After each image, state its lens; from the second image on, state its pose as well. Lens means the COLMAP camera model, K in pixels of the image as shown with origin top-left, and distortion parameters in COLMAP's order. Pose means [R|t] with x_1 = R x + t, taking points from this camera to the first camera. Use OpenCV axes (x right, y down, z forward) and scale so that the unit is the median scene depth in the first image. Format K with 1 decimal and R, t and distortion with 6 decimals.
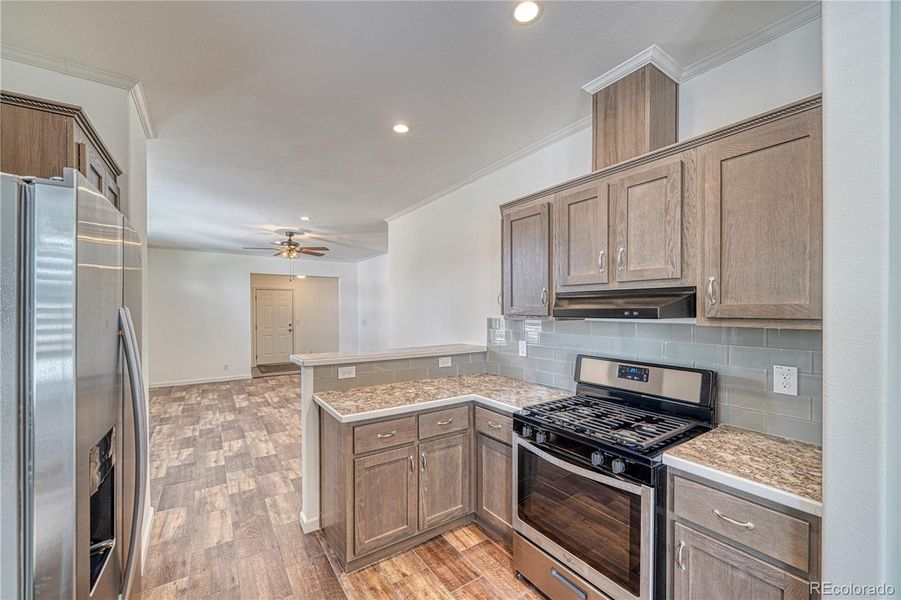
lens RADIAL K [[359.2, 0, 446.6], [0, 359.2, 310.5], [0, 0, 1]] dist [-0.003520, -0.000169]
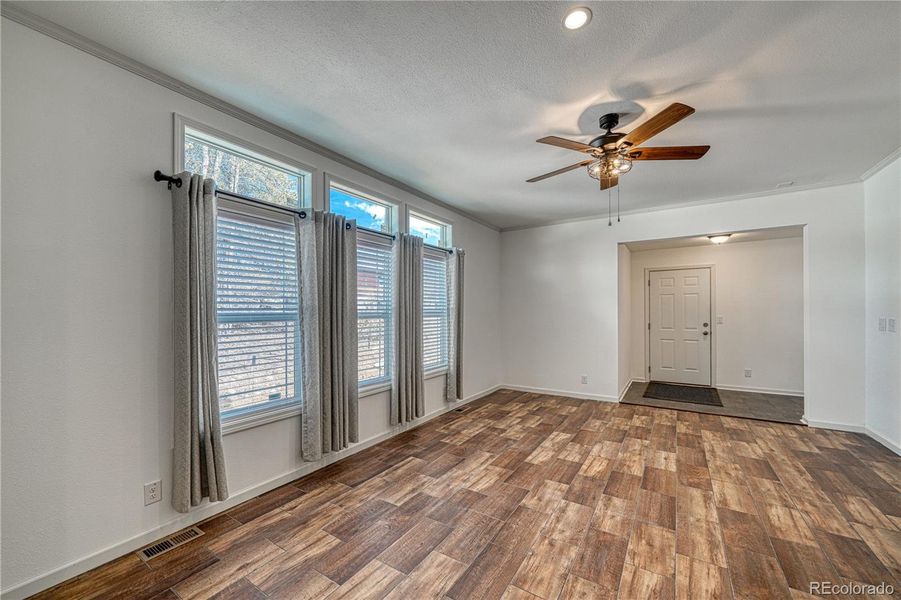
lens RADIAL K [[359.2, 0, 446.6], [0, 359.2, 310.5], [0, 0, 1]] dist [-0.003520, -0.000169]
pose [[0.403758, -0.001648, -0.914864, -0.242538], [0.002938, 0.999996, -0.000505, 0.063126], [0.914861, -0.002484, 0.403761, 1.466238]]
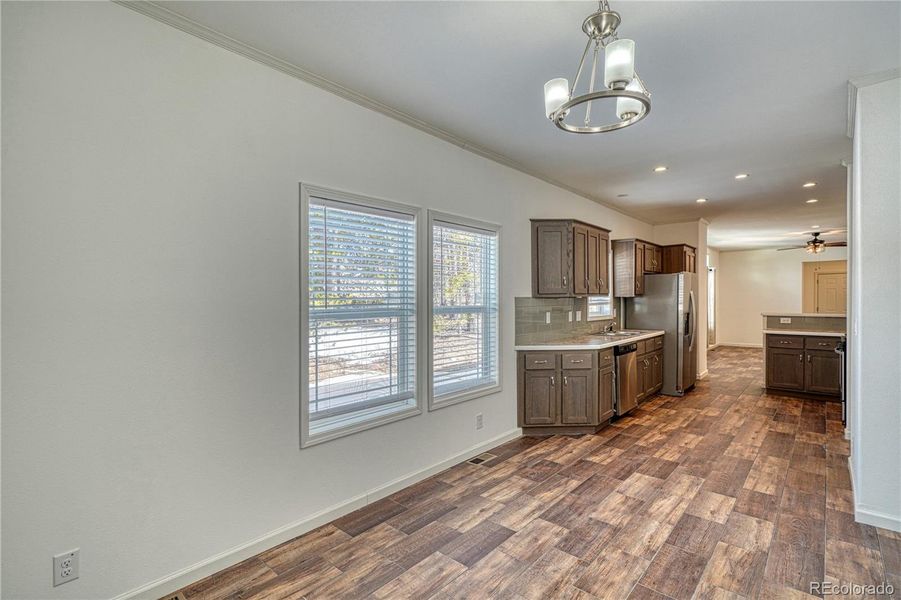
lens RADIAL K [[417.8, 0, 450.5], [0, 417.8, 300.0], [0, 0, 1]] dist [-0.002326, 0.000048]
pose [[0.249011, 0.008532, -0.968463, 1.645541], [0.000411, 0.999960, 0.008915, 0.028459], [0.968501, -0.002618, 0.248997, -1.556975]]
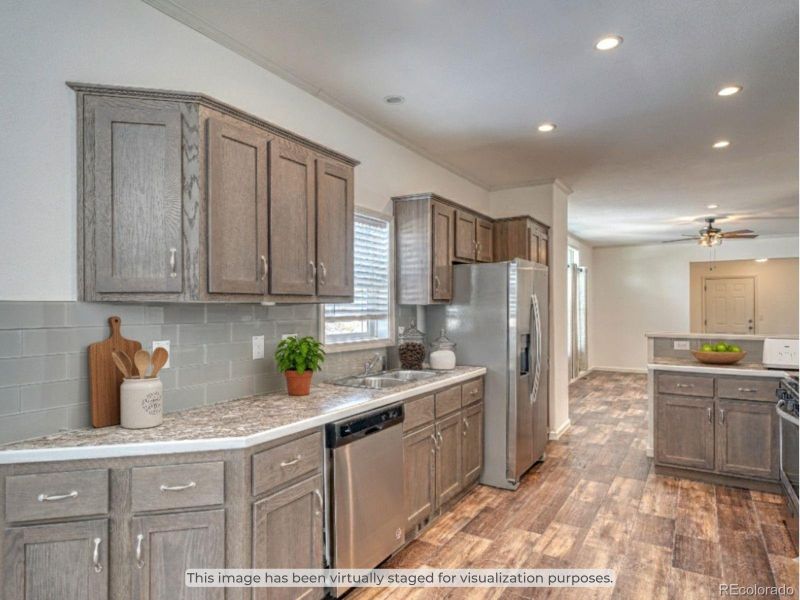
lens RADIAL K [[481.3, 0, 400.0], [0, 481.3, 300.0], [0, 0, 1]] dist [0.001259, -0.000730]
pose [[0.415573, -0.008648, -0.909519, 0.885069], [-0.004164, 0.999926, -0.011411, 0.035104], [0.909550, 0.008529, 0.415506, -0.638422]]
